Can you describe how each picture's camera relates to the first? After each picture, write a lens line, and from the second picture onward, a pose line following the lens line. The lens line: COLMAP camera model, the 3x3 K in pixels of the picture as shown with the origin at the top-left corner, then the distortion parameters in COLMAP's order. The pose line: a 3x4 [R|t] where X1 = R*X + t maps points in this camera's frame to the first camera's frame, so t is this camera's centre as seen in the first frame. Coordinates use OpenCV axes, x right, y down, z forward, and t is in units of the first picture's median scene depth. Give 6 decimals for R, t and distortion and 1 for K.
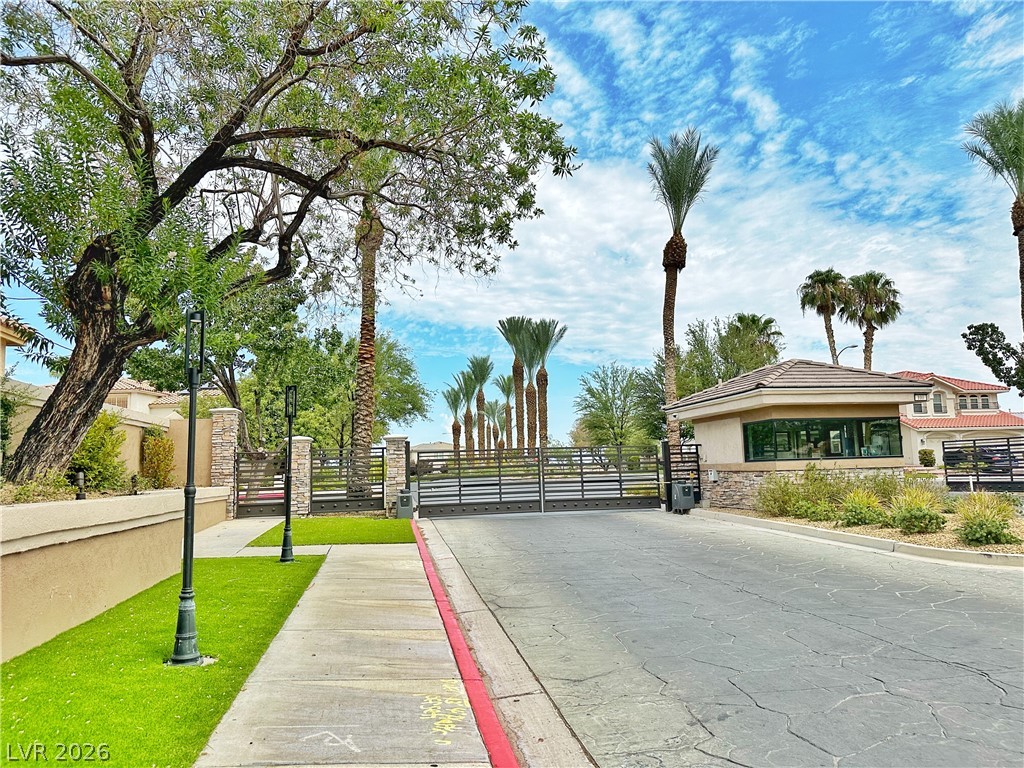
lens RADIAL K [[726.8, 0, 510.1], [0, 726.8, 357.8], [0, 0, 1]] dist [0.000198, -0.000213]
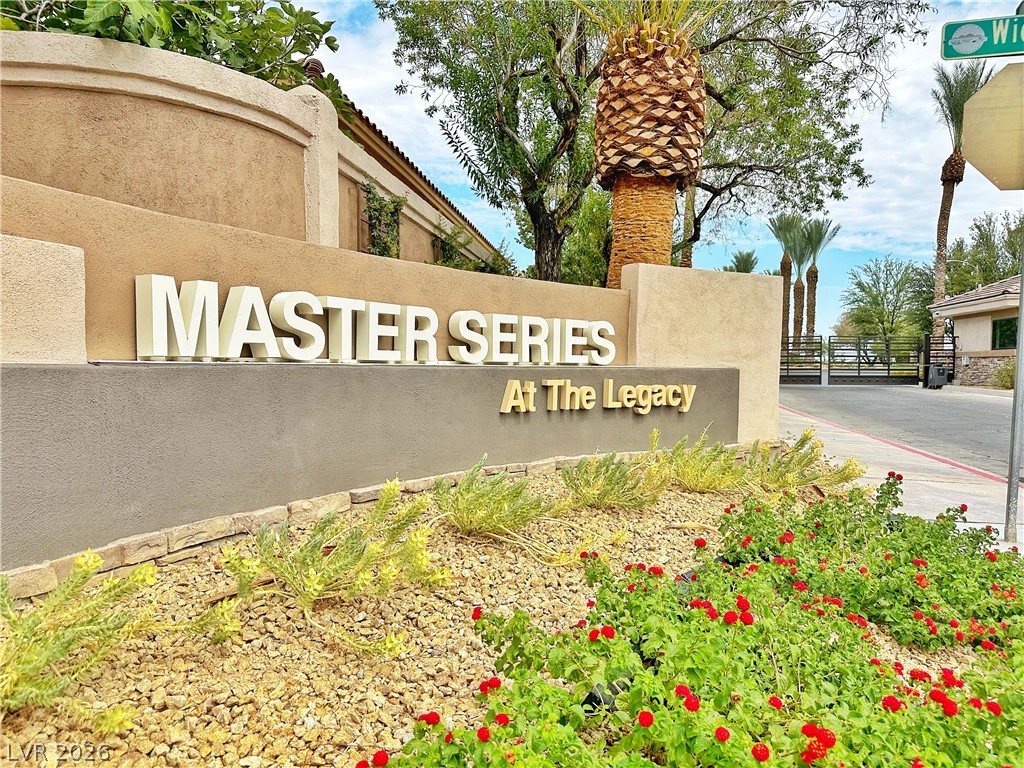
lens RADIAL K [[742.3, 0, 512.0], [0, 742.3, 384.0], [0, 0, 1]] dist [0.086881, -0.145425]
pose [[0.950089, 0.043610, -0.308917, -0.017998], [0.013332, 0.983602, 0.179859, -0.012114], [0.311695, -0.175000, 0.933928, -0.129164]]
